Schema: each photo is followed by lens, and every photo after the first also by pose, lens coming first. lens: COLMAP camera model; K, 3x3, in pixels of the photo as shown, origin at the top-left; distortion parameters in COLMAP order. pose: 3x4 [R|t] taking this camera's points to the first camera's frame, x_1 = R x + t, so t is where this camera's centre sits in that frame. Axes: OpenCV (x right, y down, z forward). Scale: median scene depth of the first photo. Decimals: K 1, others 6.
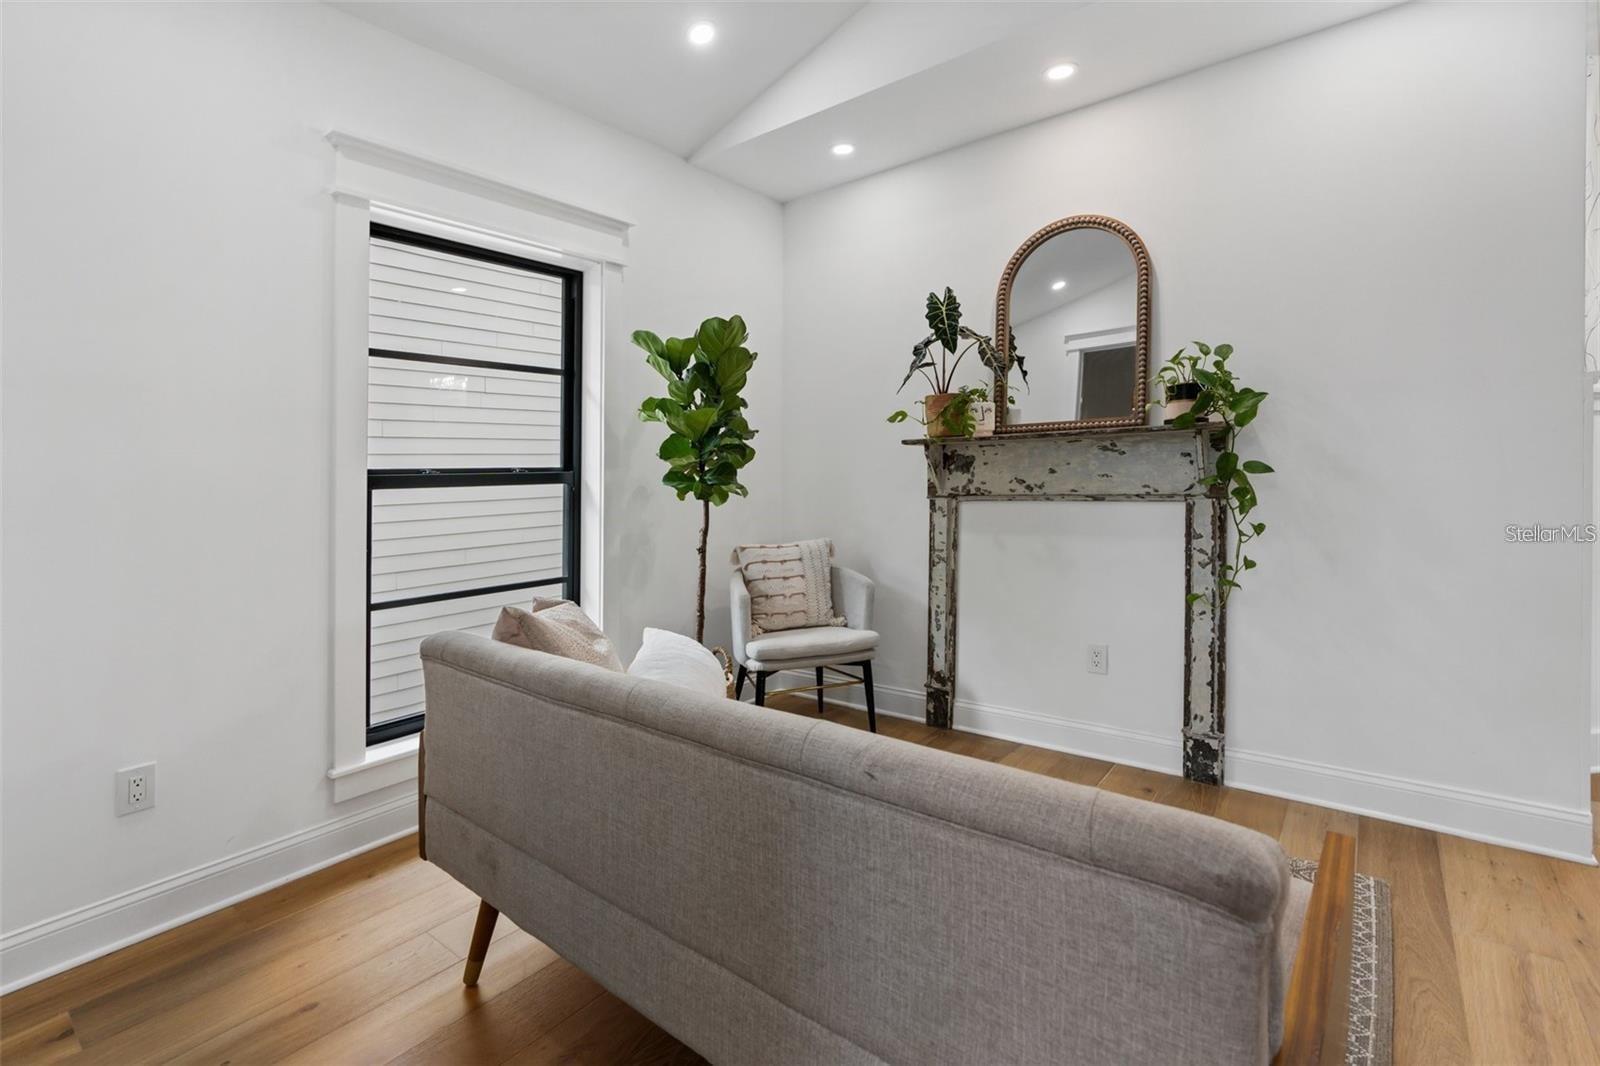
lens RADIAL K [[718.3, 0, 803.4], [0, 718.3, 477.3], [0, 0, 1]] dist [0.000273, -0.000115]
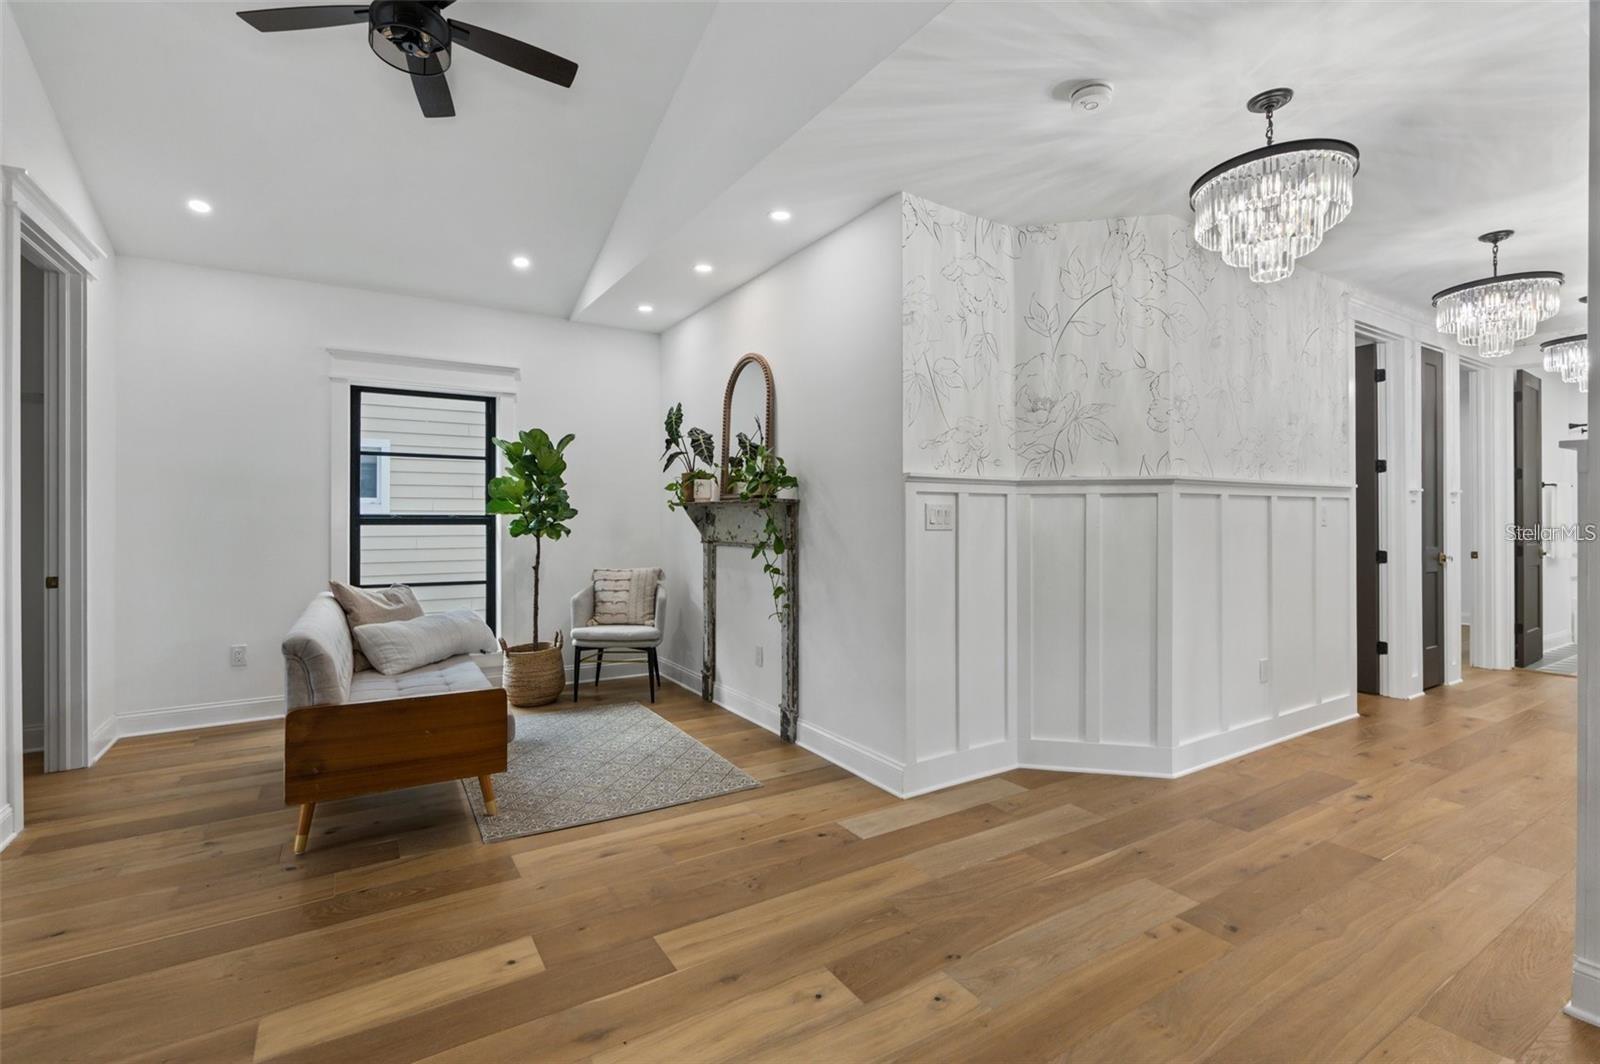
lens RADIAL K [[722.3, 0, 802.1], [0, 722.3, 519.5], [0, 0, 1]] dist [0.000430, -0.000222]
pose [[0.941950, 0.028501, -0.334541, 0.937036], [-0.027937, 0.999589, 0.006499, -0.035436], [0.334589, 0.003224, 0.942359, -0.340631]]
